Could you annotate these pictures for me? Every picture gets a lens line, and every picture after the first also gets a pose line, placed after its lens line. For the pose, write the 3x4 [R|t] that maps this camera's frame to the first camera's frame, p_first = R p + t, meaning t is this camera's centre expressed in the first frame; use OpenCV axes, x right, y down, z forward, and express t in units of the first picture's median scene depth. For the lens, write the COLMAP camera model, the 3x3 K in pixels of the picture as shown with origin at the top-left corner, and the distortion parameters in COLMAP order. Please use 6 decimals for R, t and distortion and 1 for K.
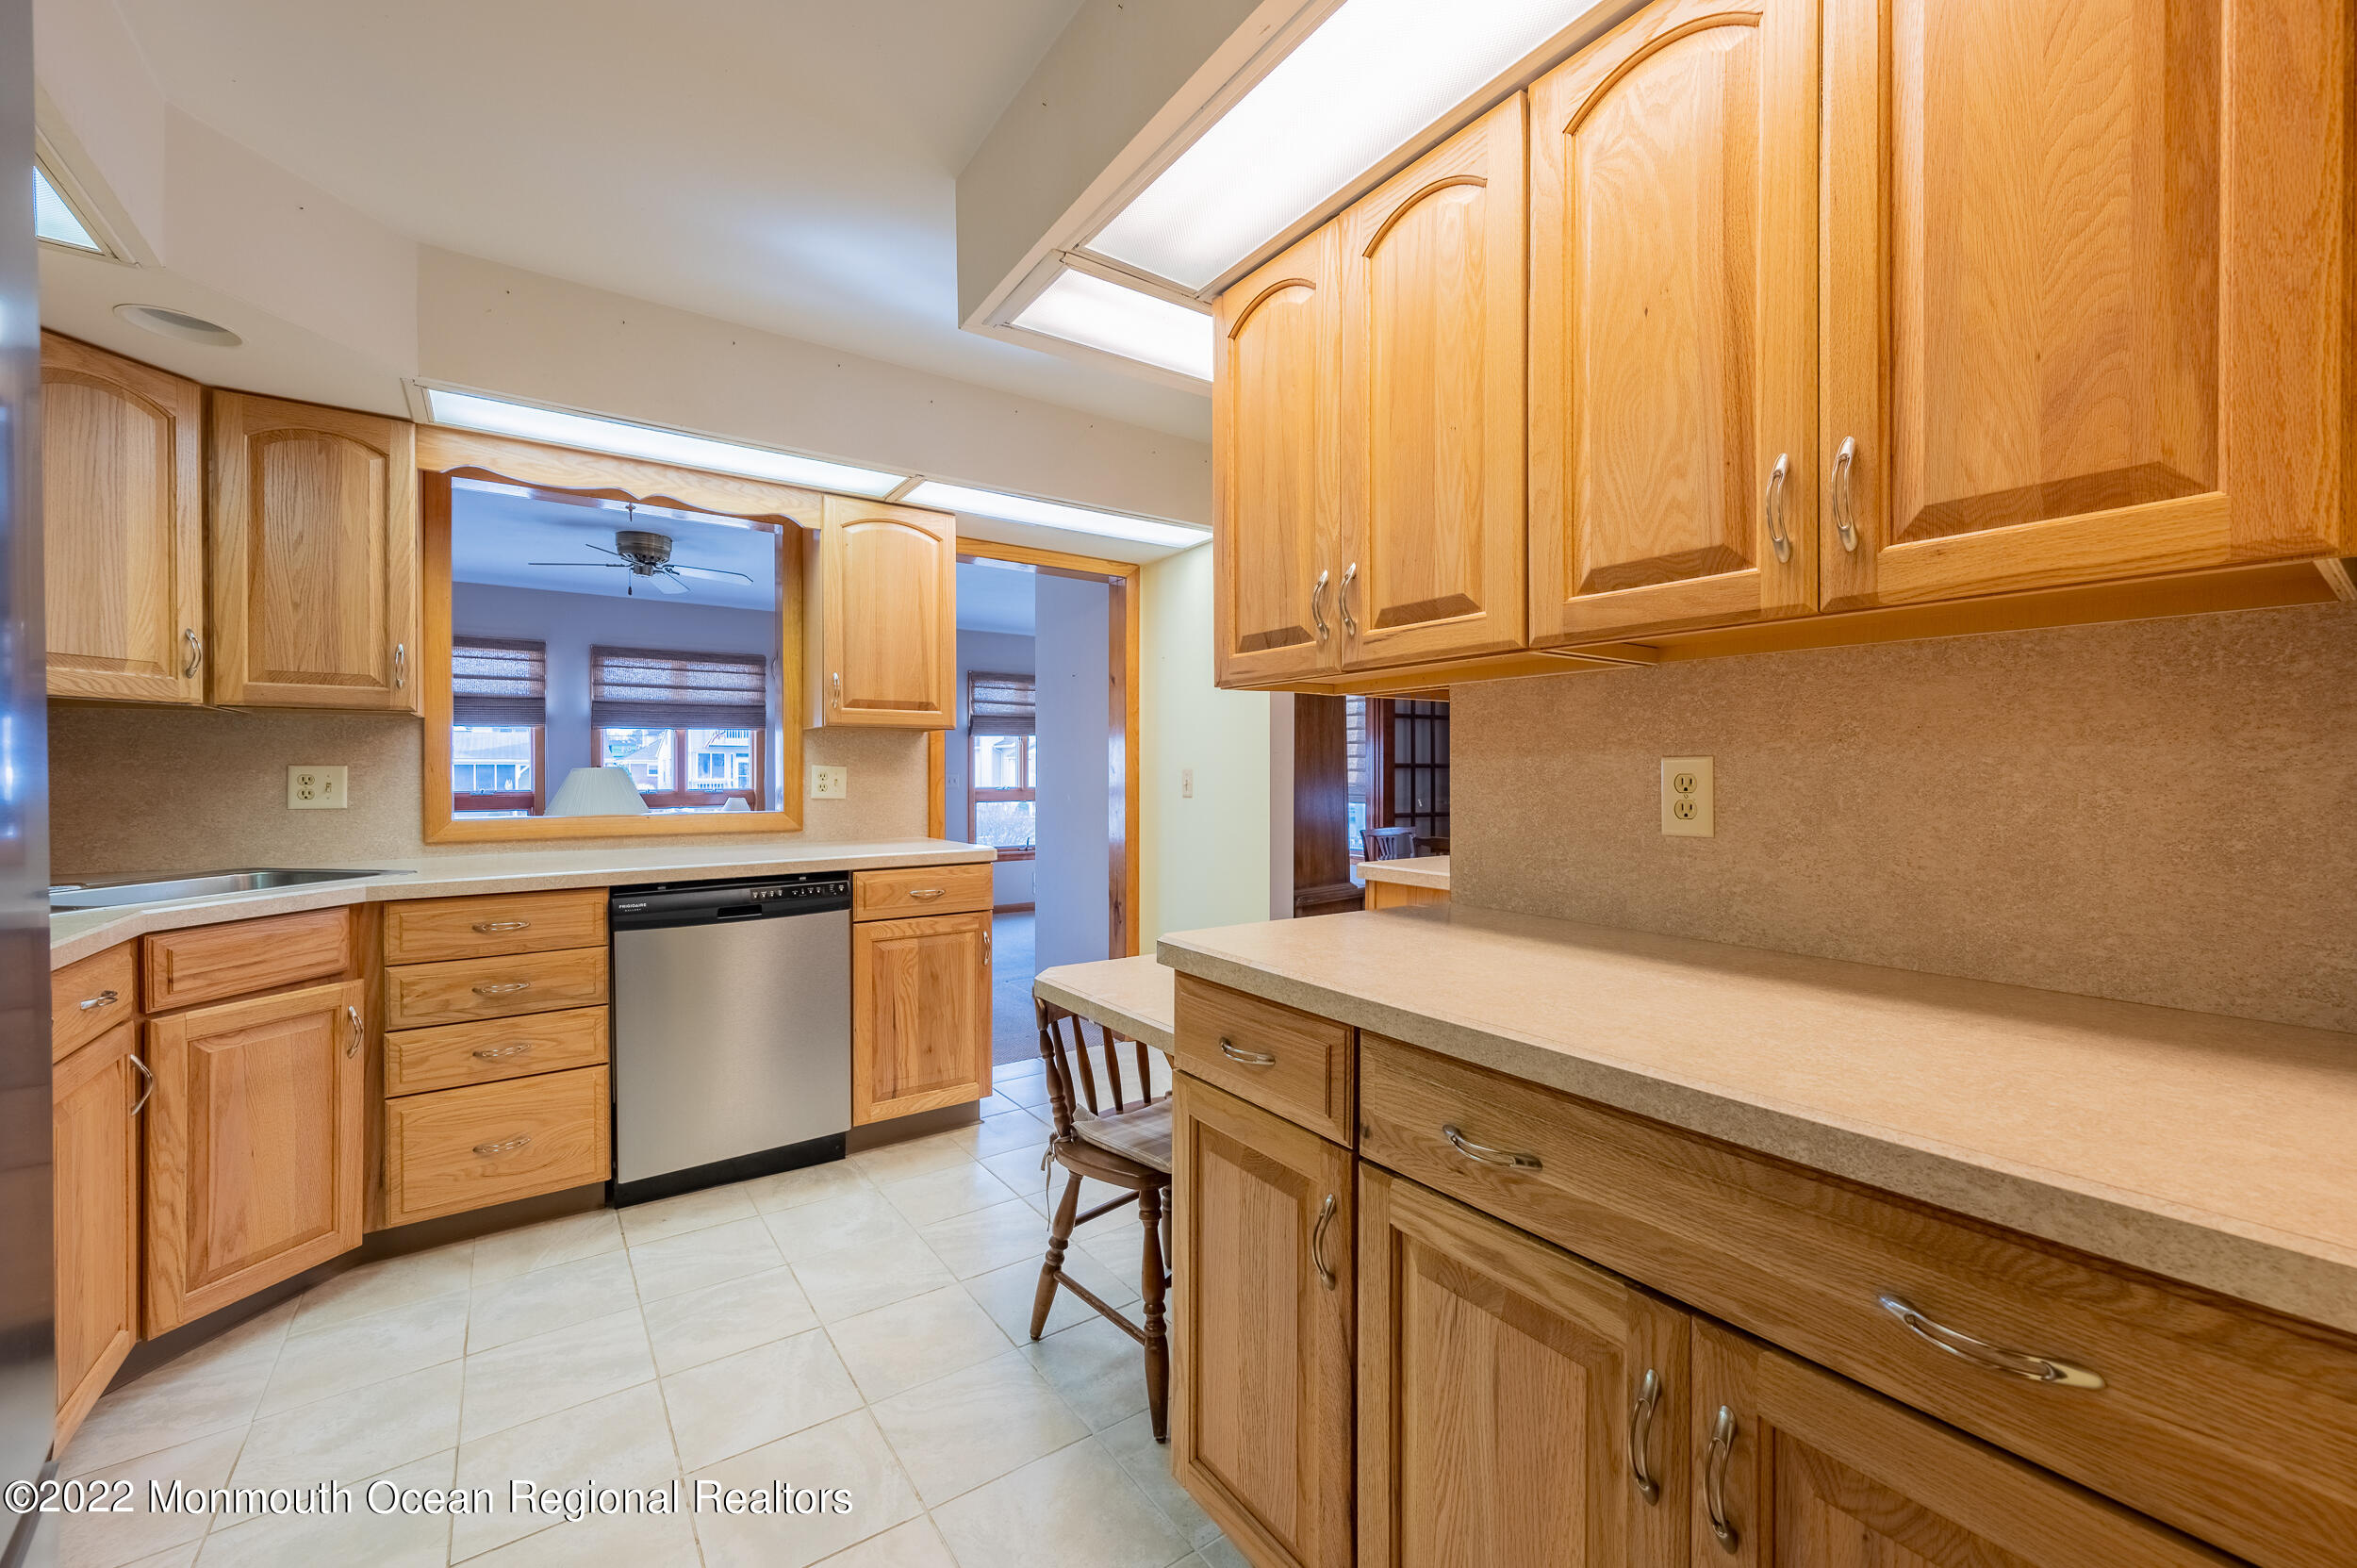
lens RADIAL K [[926.3, 0, 1186.6], [0, 926.3, 772.9], [0, 0, 1]] dist [0.002441, 0.000036]
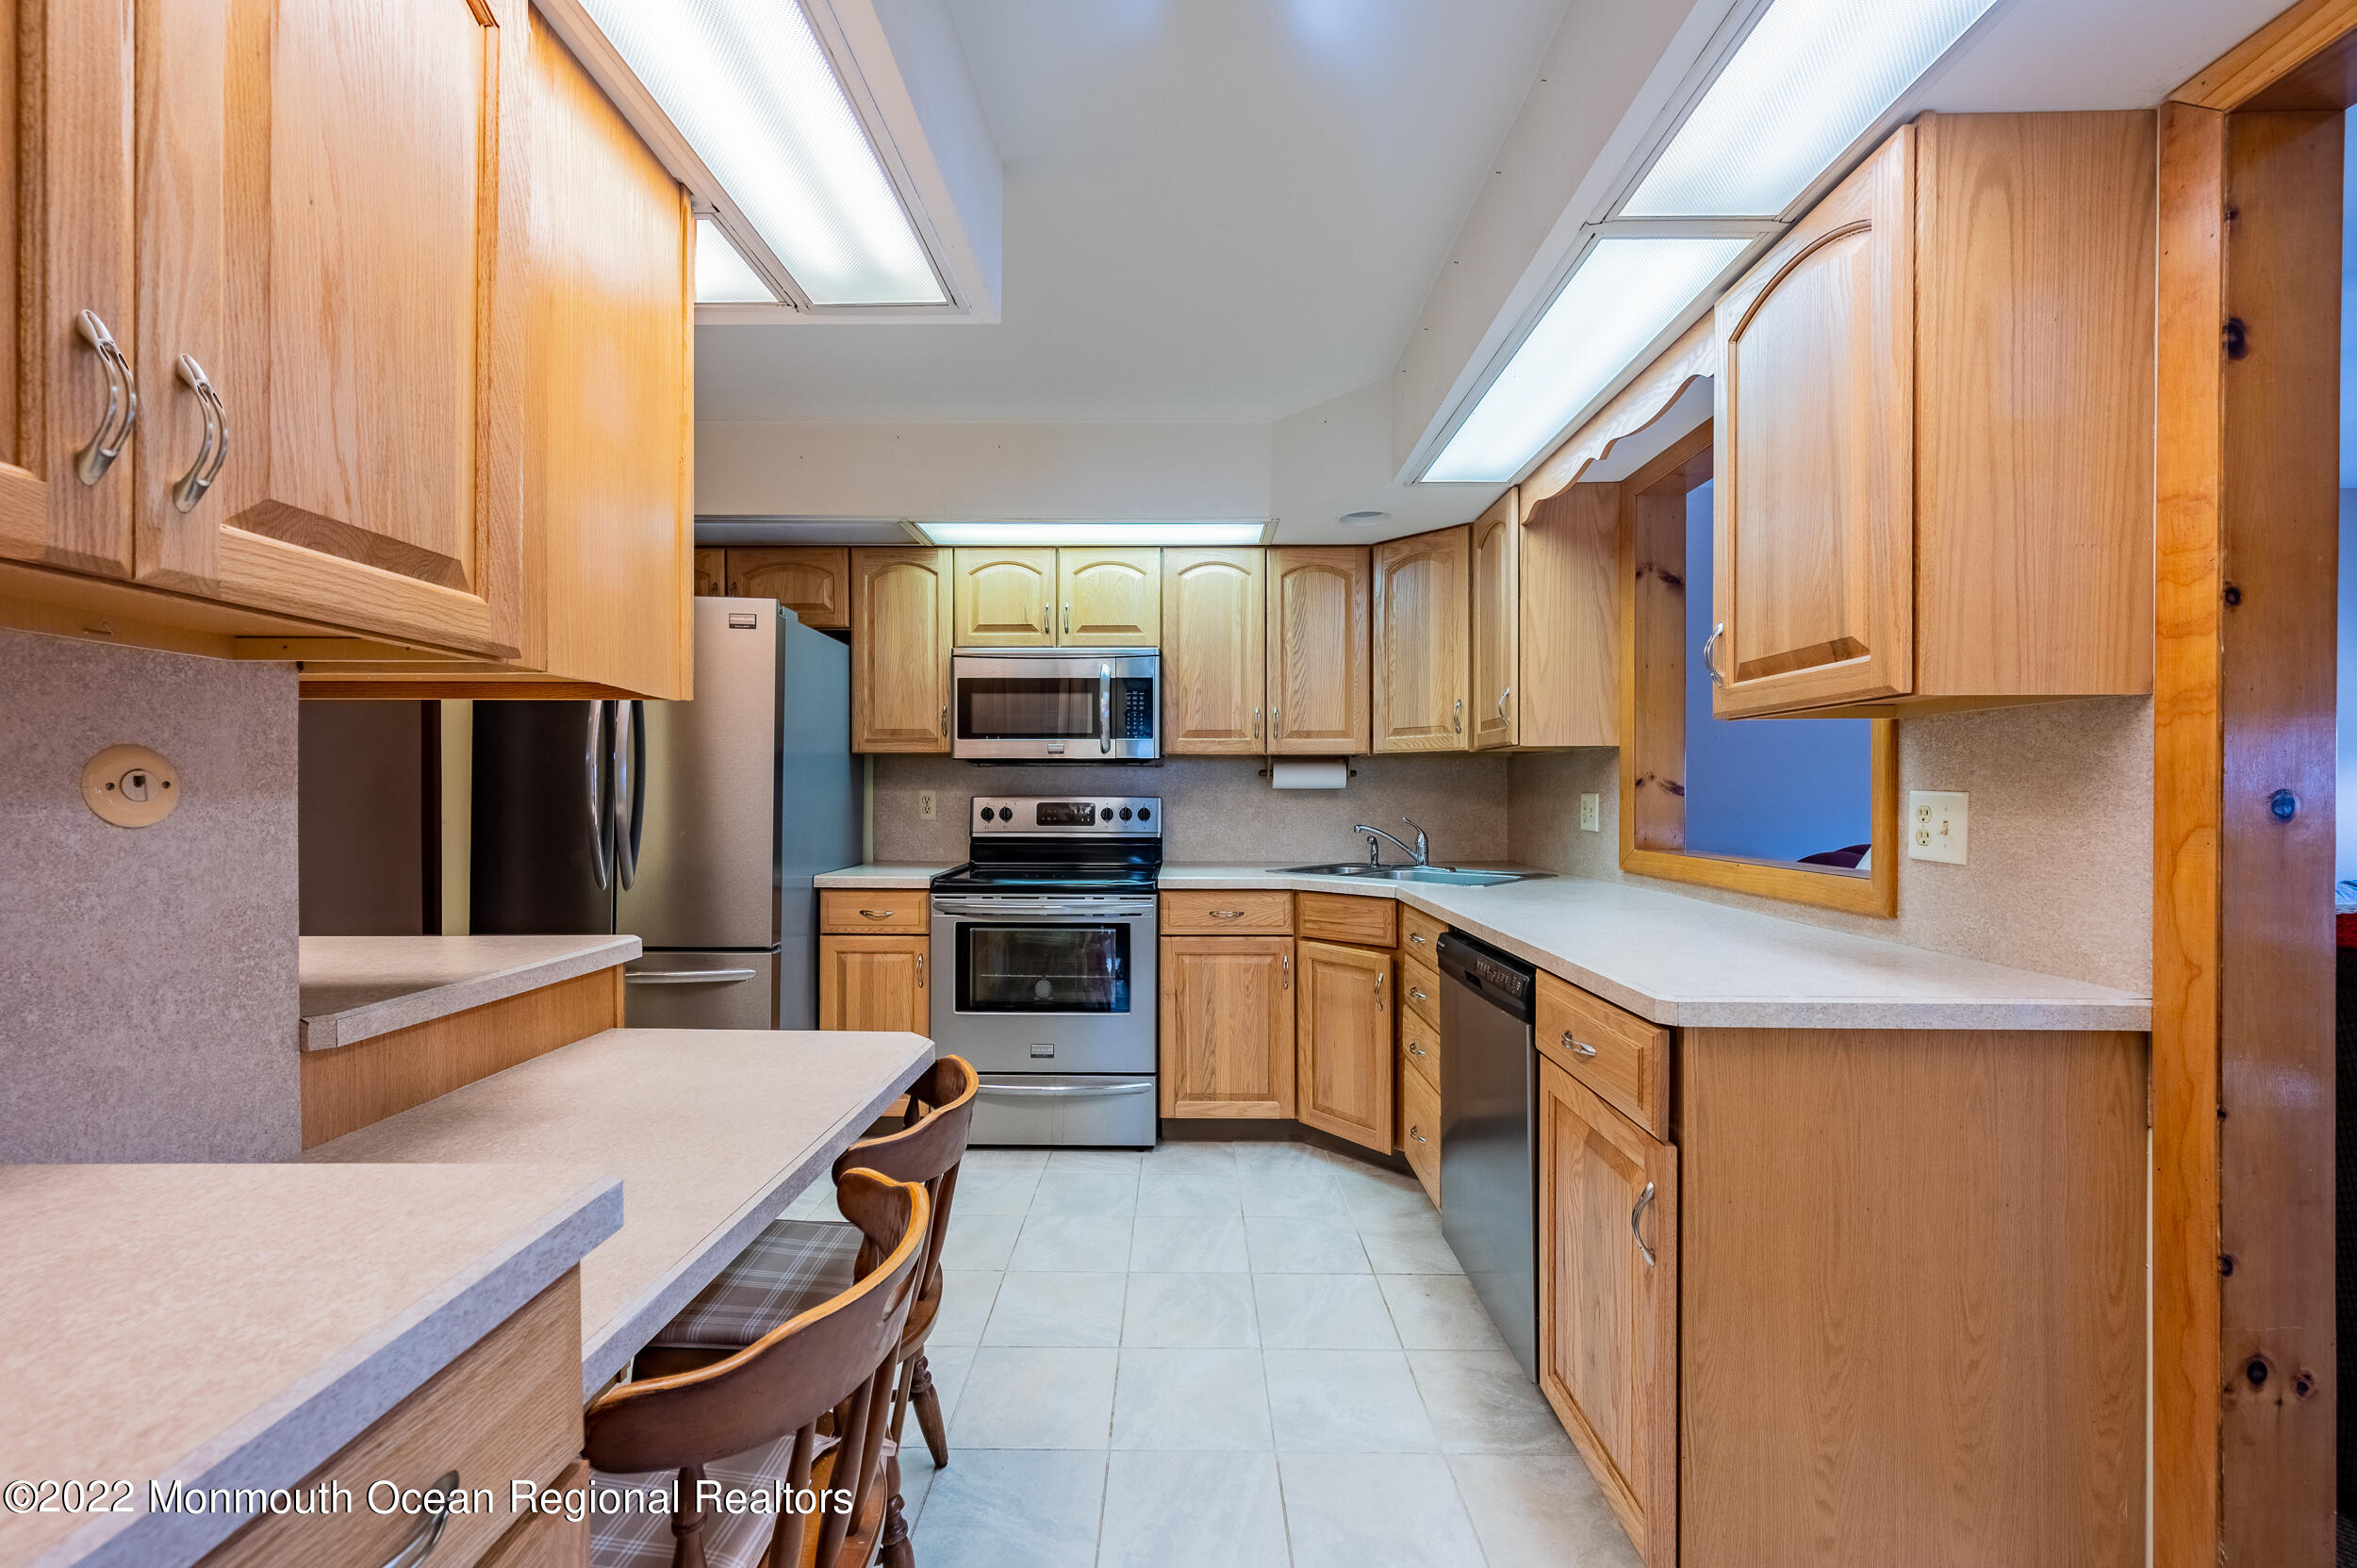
lens RADIAL K [[926.3, 0, 1169.2], [0, 926.3, 798.2], [0, 0, 1]] dist [0.002441, 0.000036]
pose [[-0.595040, 0.004982, -0.803681, 0.348540], [-0.002181, 0.999967, 0.007814, -0.011166], [0.803693, 0.006402, -0.595009, 1.483120]]
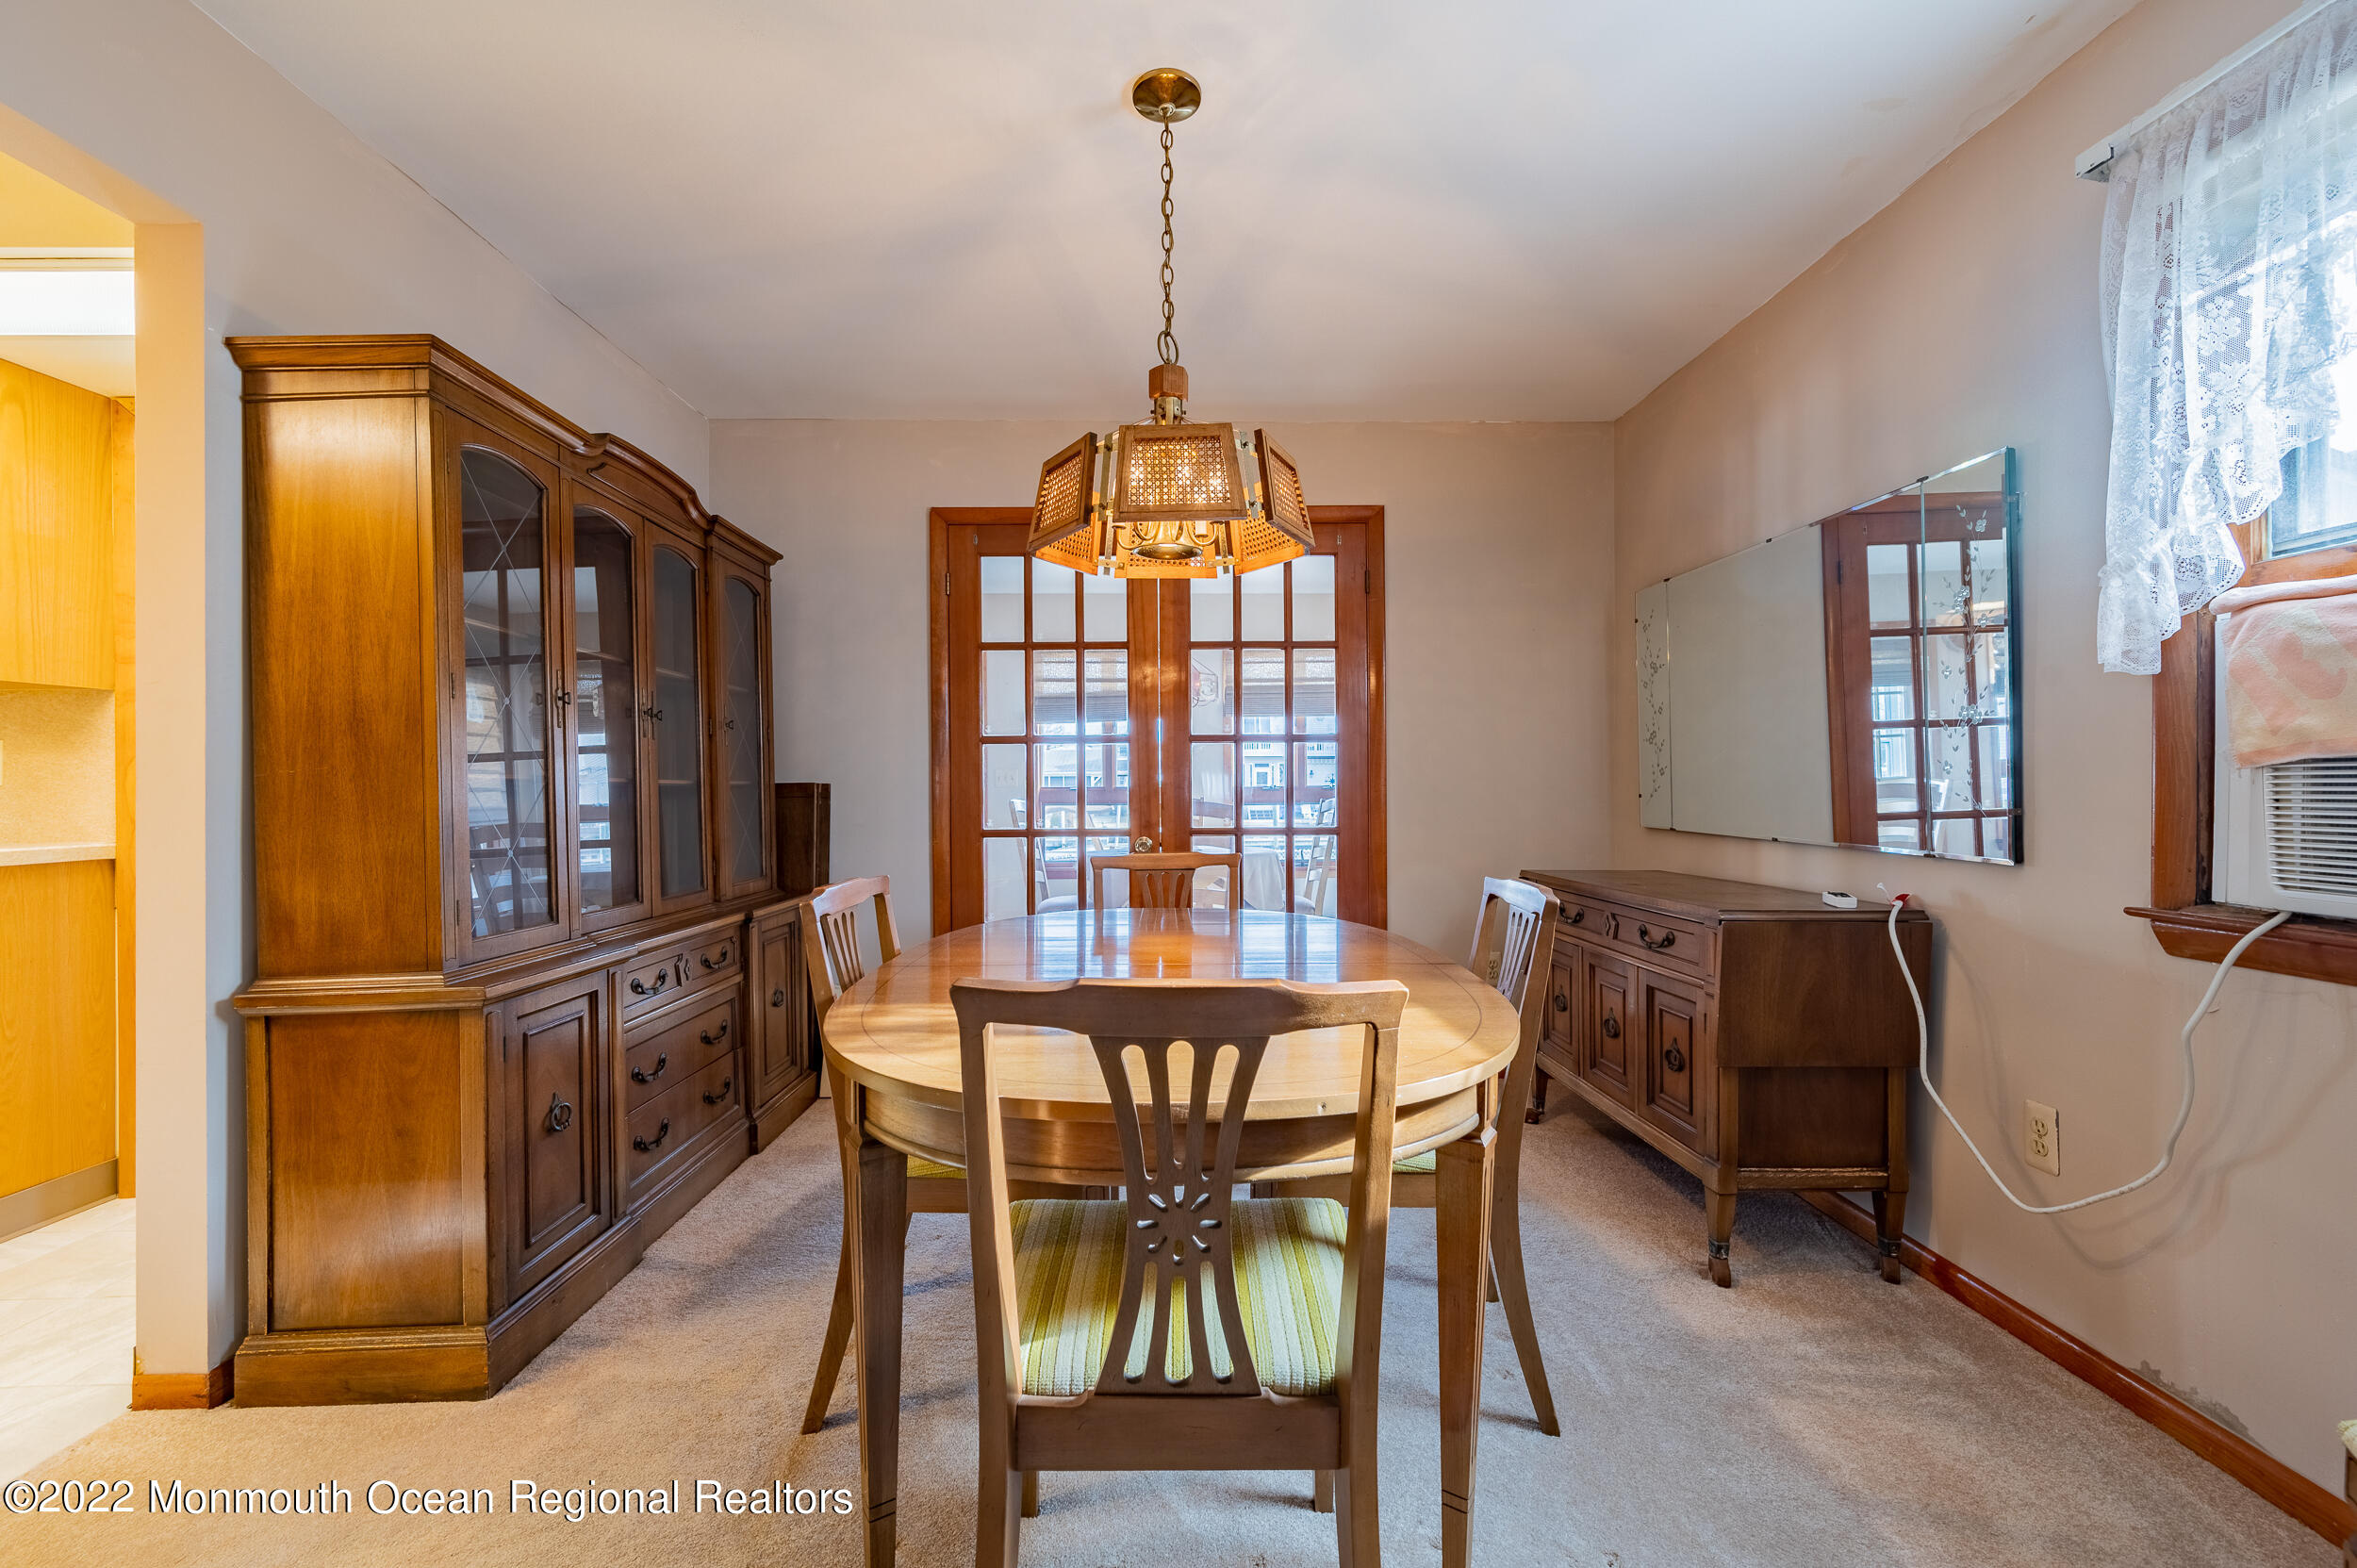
lens RADIAL K [[926.3, 0, 1164.3], [0, 926.3, 780.9], [0, 0, 1]] dist [0.002441, 0.000036]
pose [[0.817633, -0.001739, -0.575737, 1.280962], [0.002268, 0.999997, 0.000201, 0.045393], [0.575735, -0.001470, 0.817635, 1.435860]]
